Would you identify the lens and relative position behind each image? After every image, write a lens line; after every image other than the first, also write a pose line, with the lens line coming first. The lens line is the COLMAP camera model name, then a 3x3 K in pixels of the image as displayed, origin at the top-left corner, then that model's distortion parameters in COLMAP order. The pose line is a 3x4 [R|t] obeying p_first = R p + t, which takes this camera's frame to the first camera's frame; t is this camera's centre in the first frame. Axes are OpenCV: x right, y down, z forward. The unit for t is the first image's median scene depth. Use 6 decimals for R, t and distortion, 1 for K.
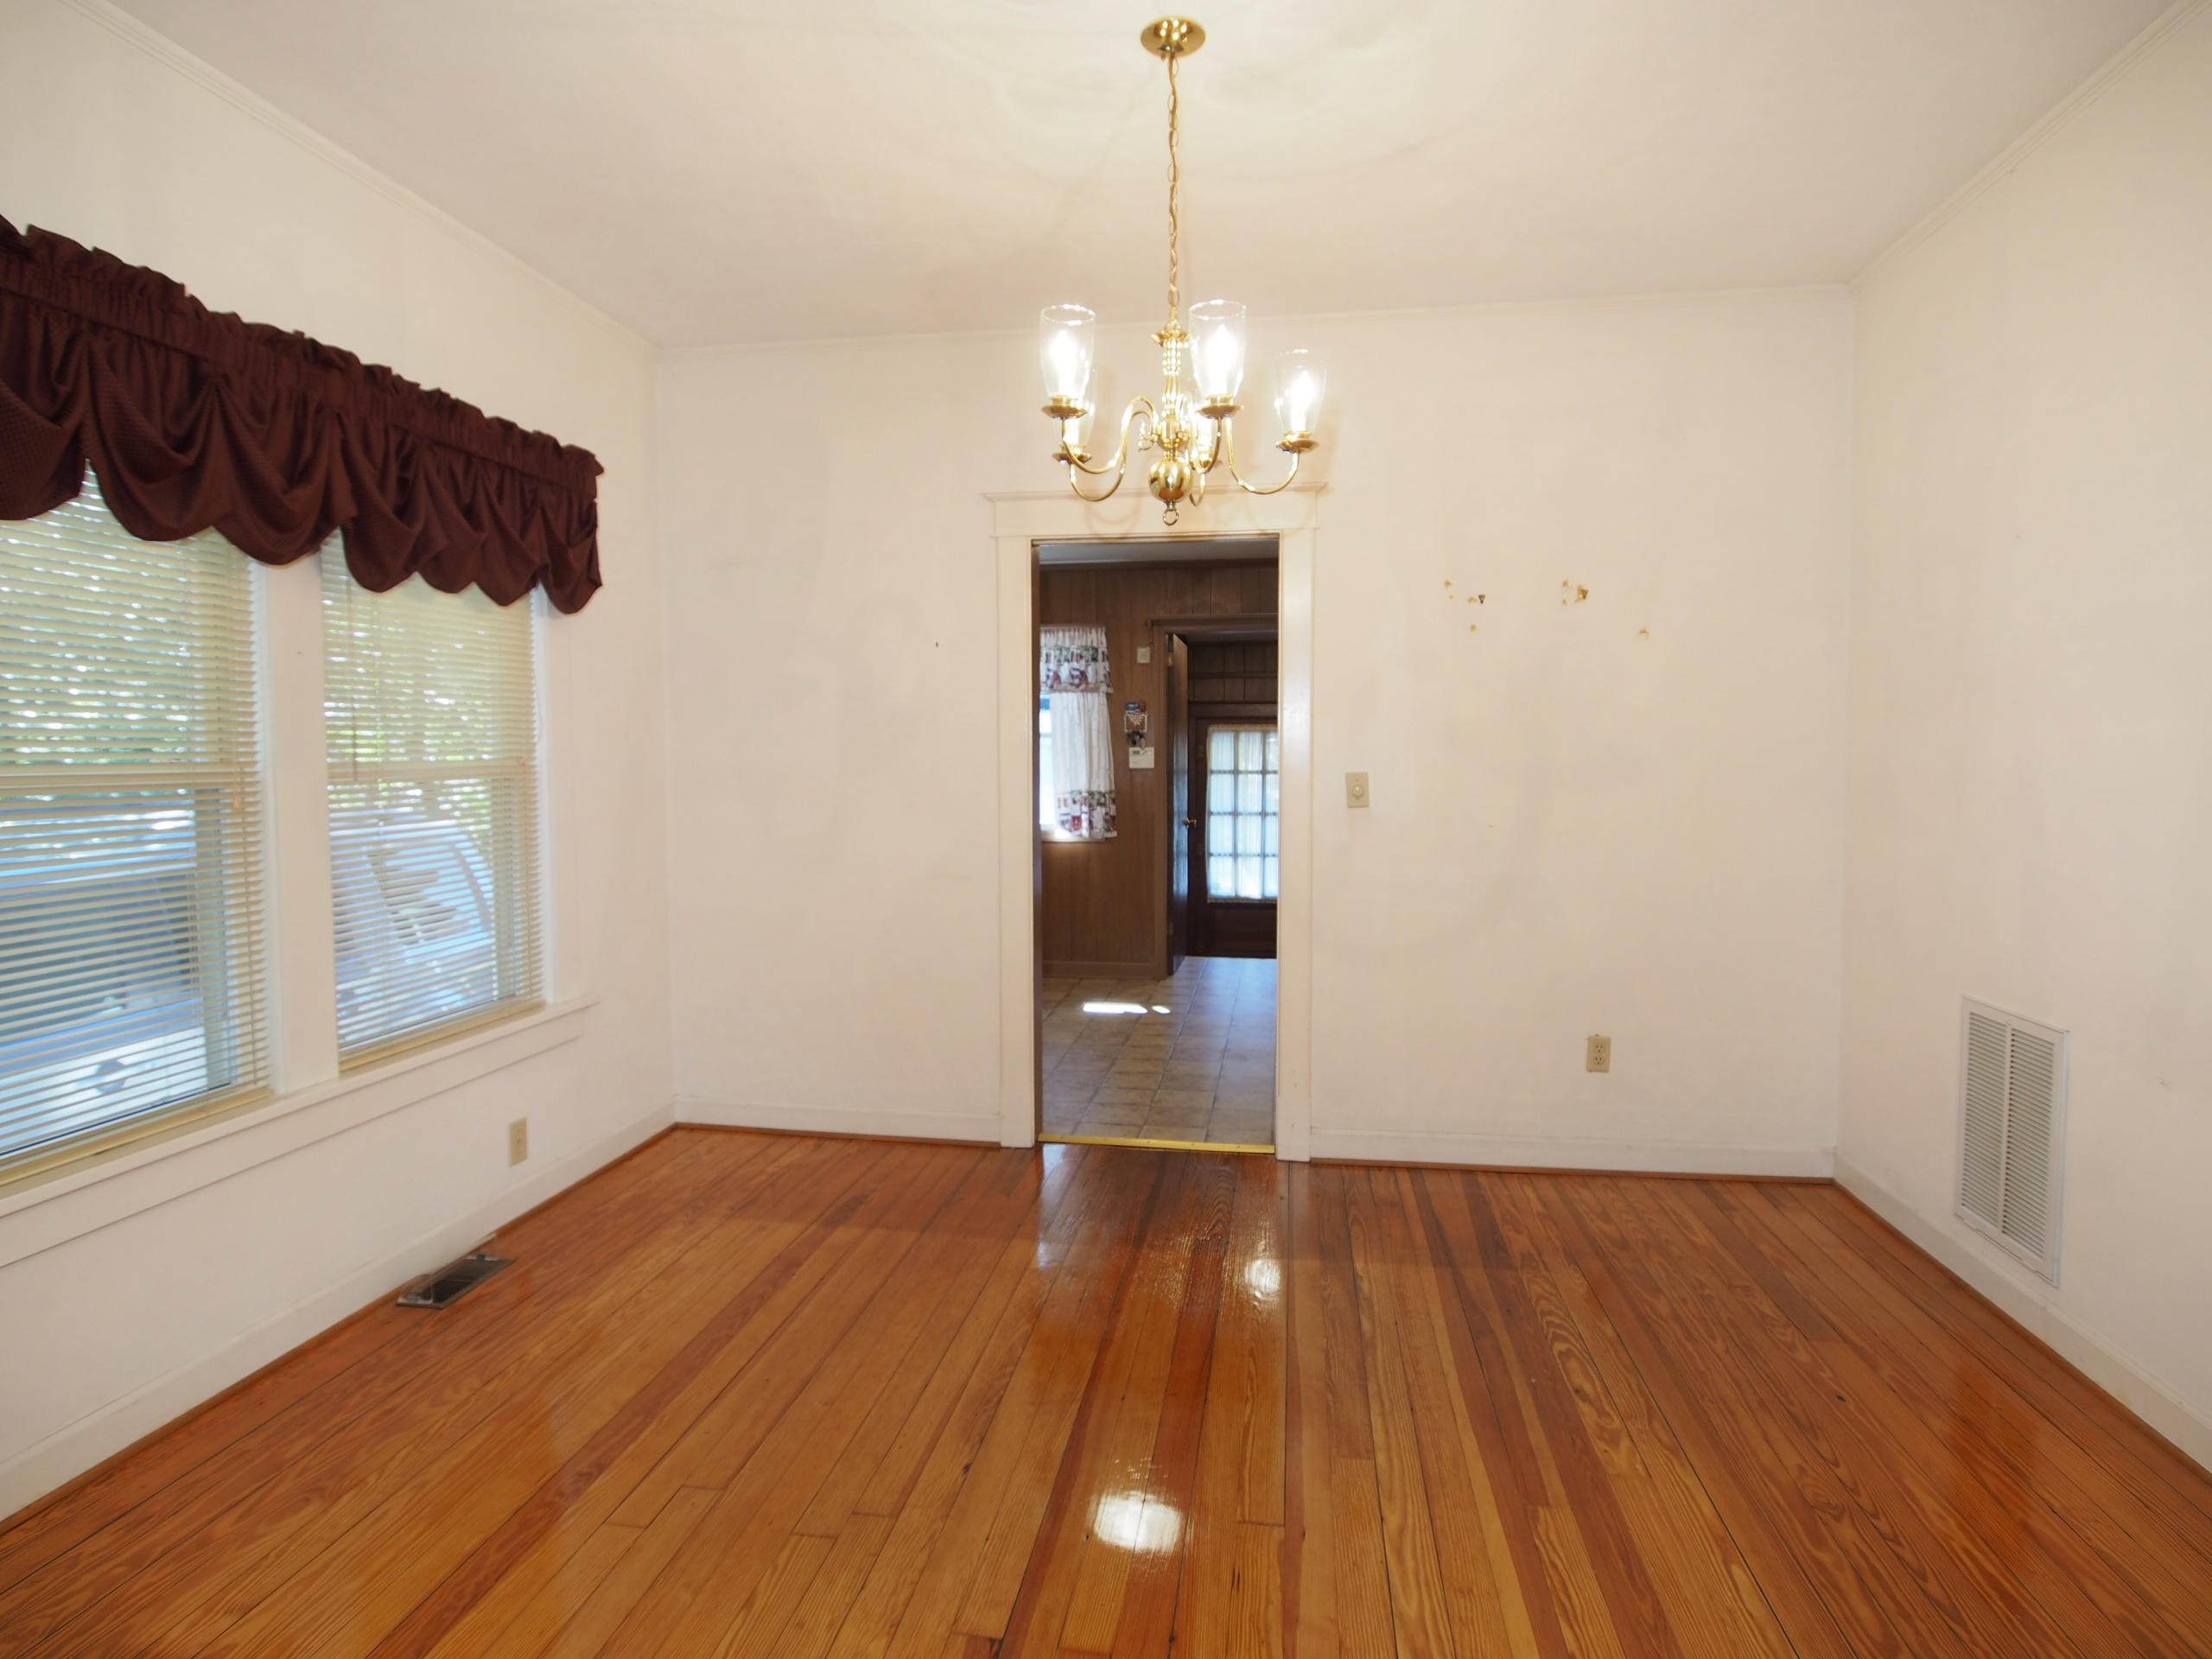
lens RADIAL K [[1199.1, 0, 1102.3], [0, 1199.1, 822.2], [0, 0, 1]] dist [-0.001335, -0.010739]
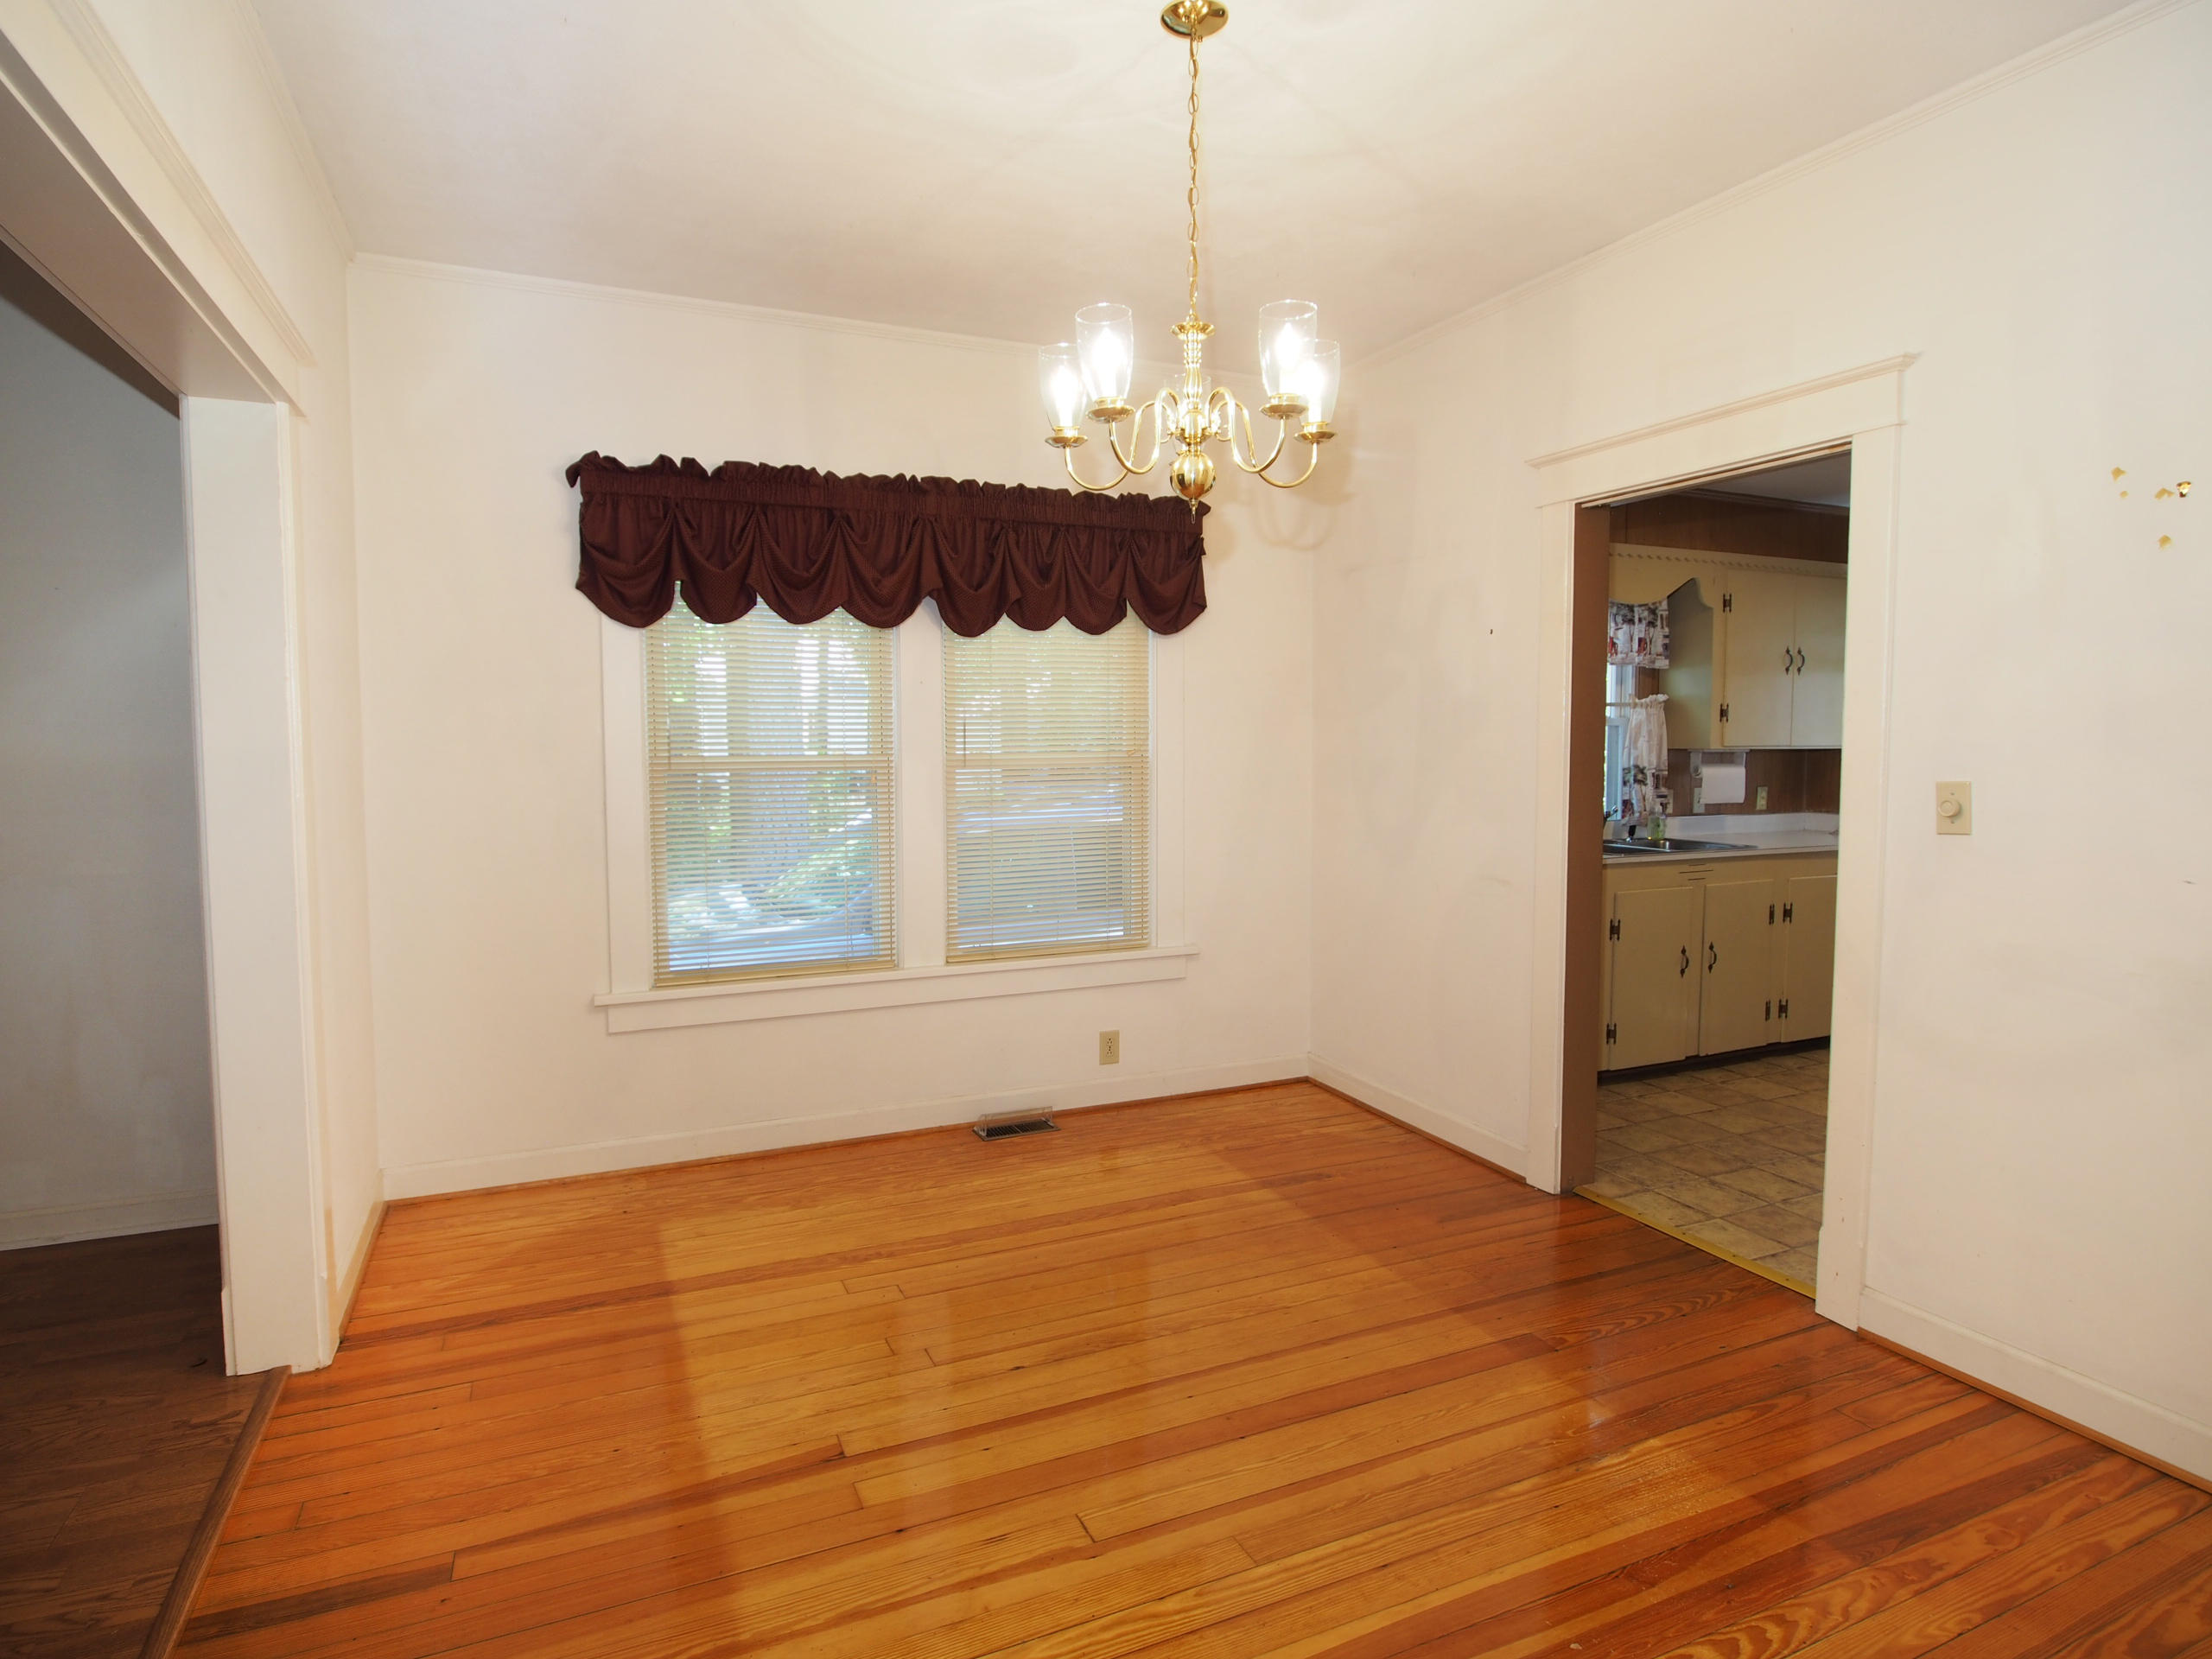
lens RADIAL K [[1196.6, 0, 1092.8], [0, 1196.6, 813.5], [0, 0, 1]] dist [-0.019457, 0.000623]
pose [[0.544307, 0.051979, -0.837274, 0.537366], [-0.046847, 0.998404, 0.031527, -0.023089], [0.837577, 0.022064, 0.545874, 0.260211]]
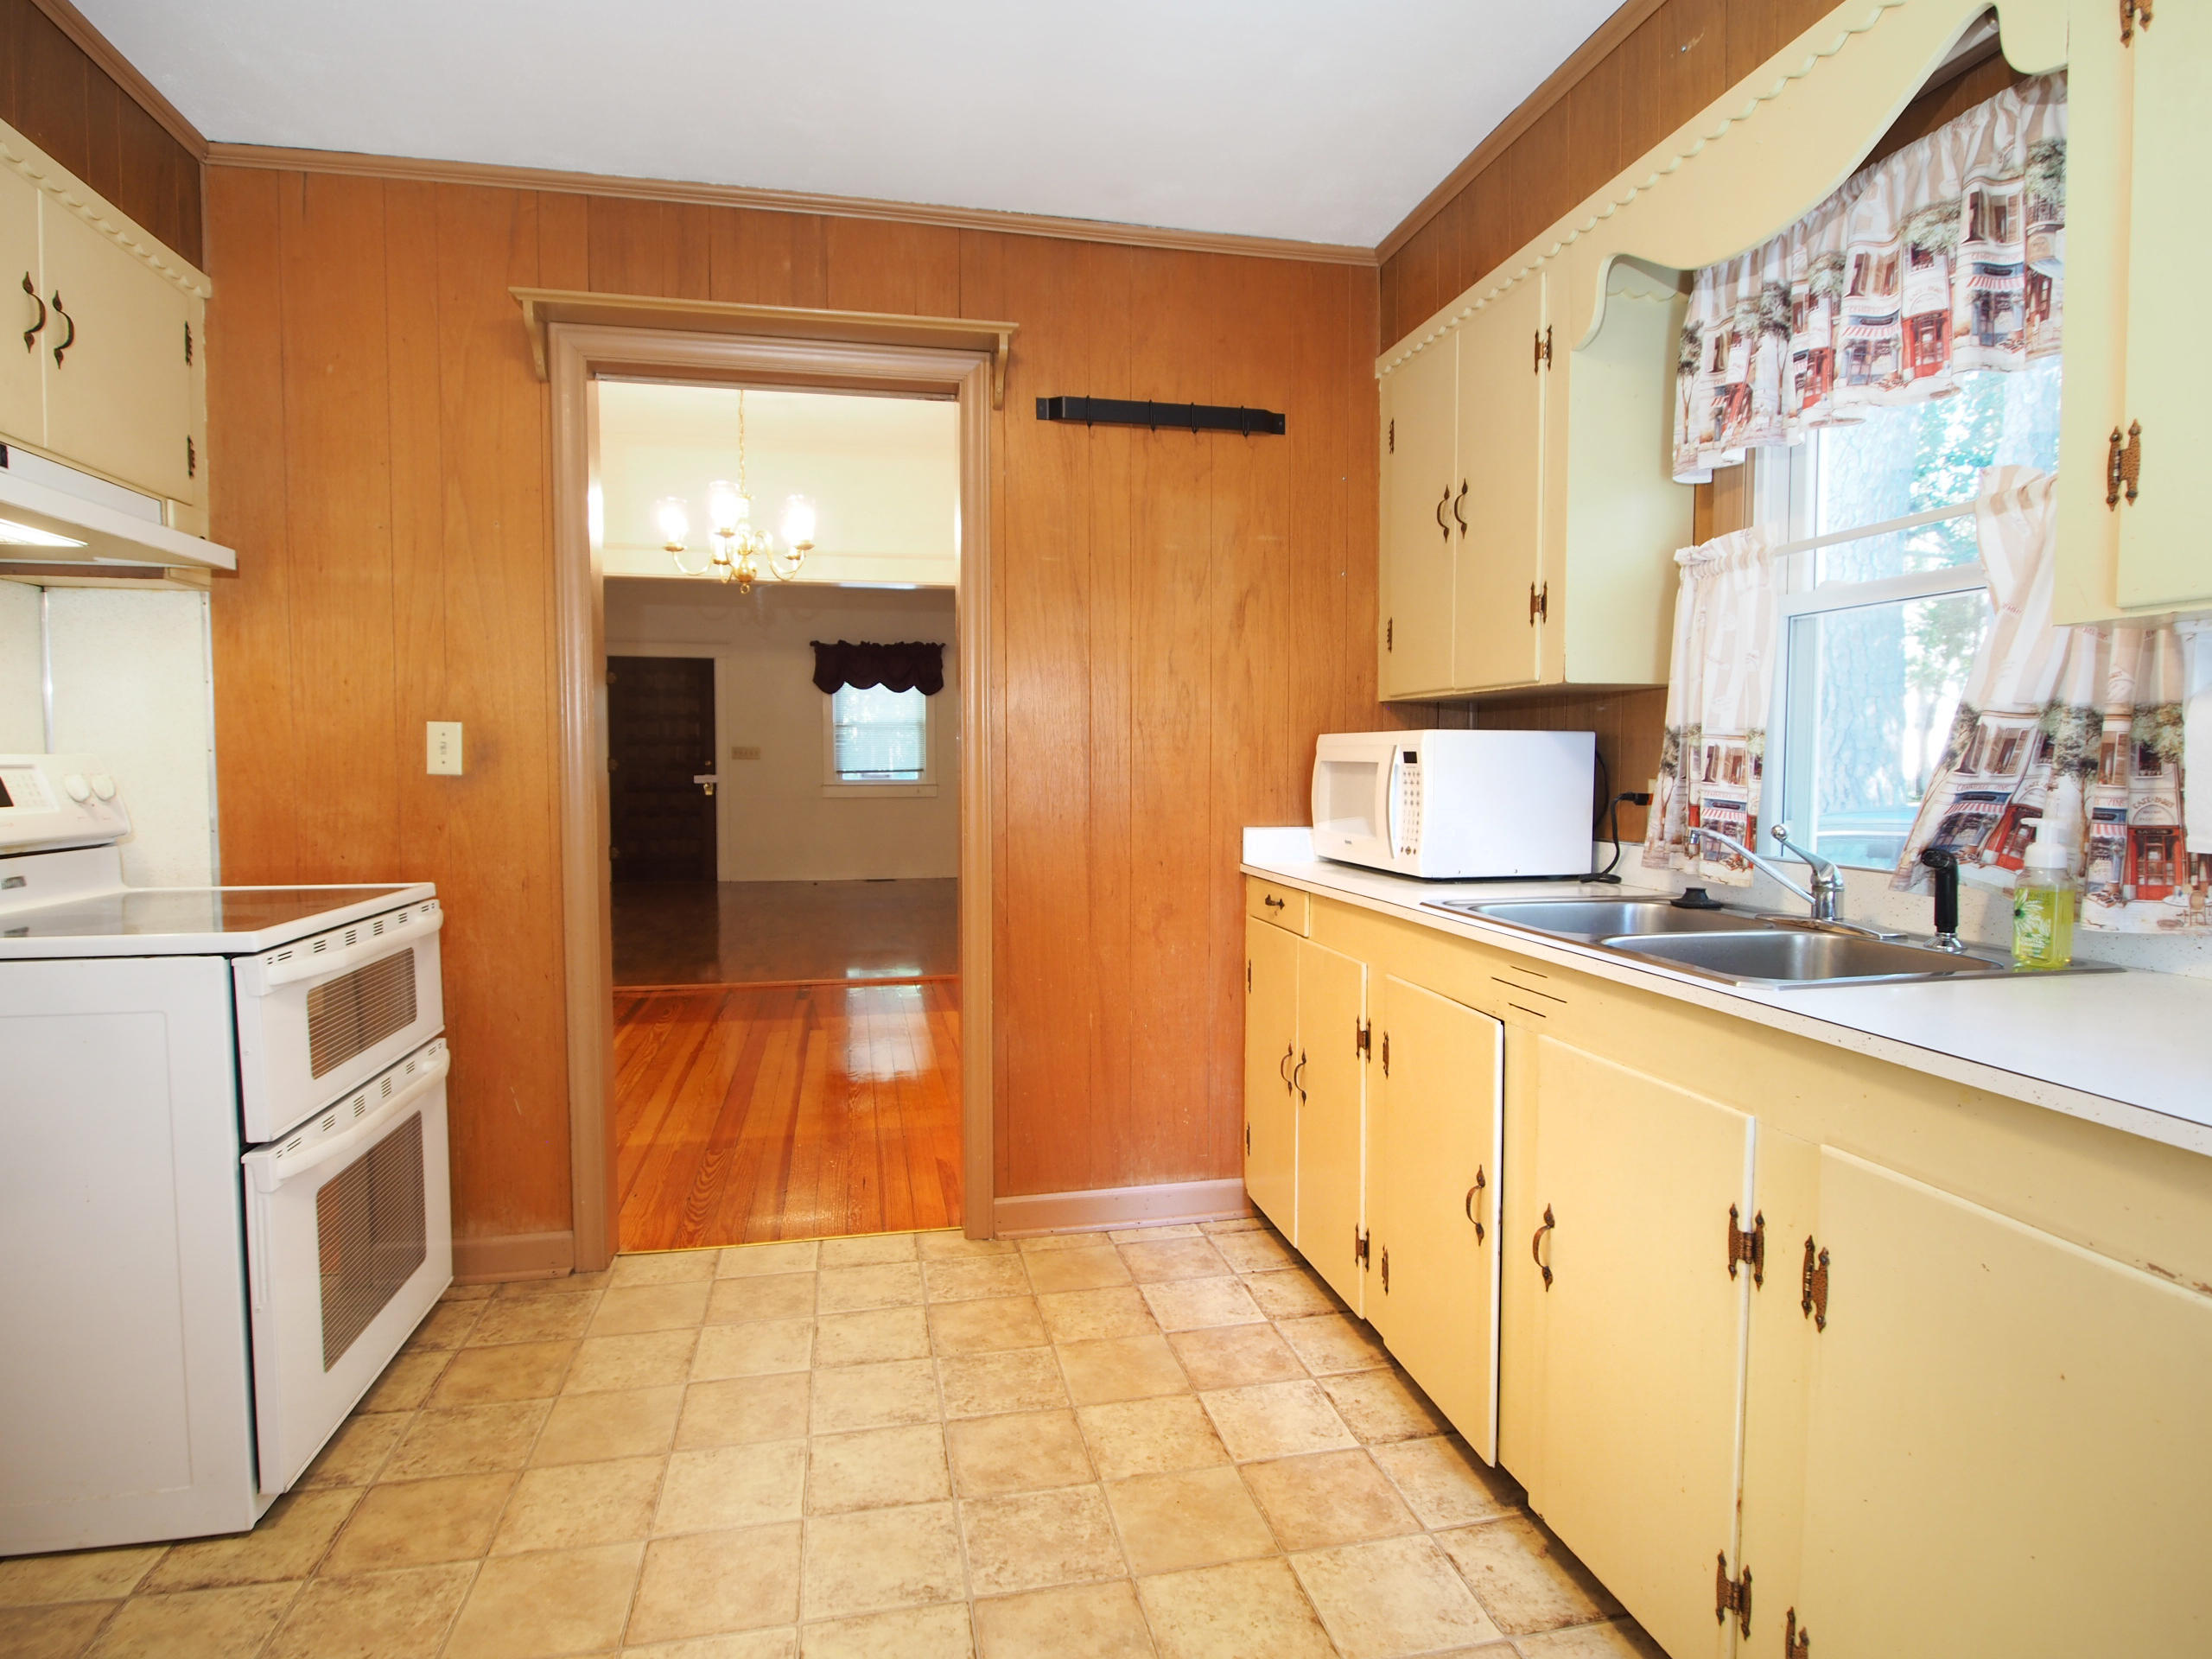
lens RADIAL K [[1200.5, 0, 1099.8], [0, 1200.5, 832.0], [0, 0, 1]] dist [-0.001931, -0.010527]
pose [[-0.935167, 0.021413, -0.353560, 0.135749], [-0.020565, 0.993205, 0.114547, -0.064378], [0.353610, 0.114392, -0.928372, 1.918882]]
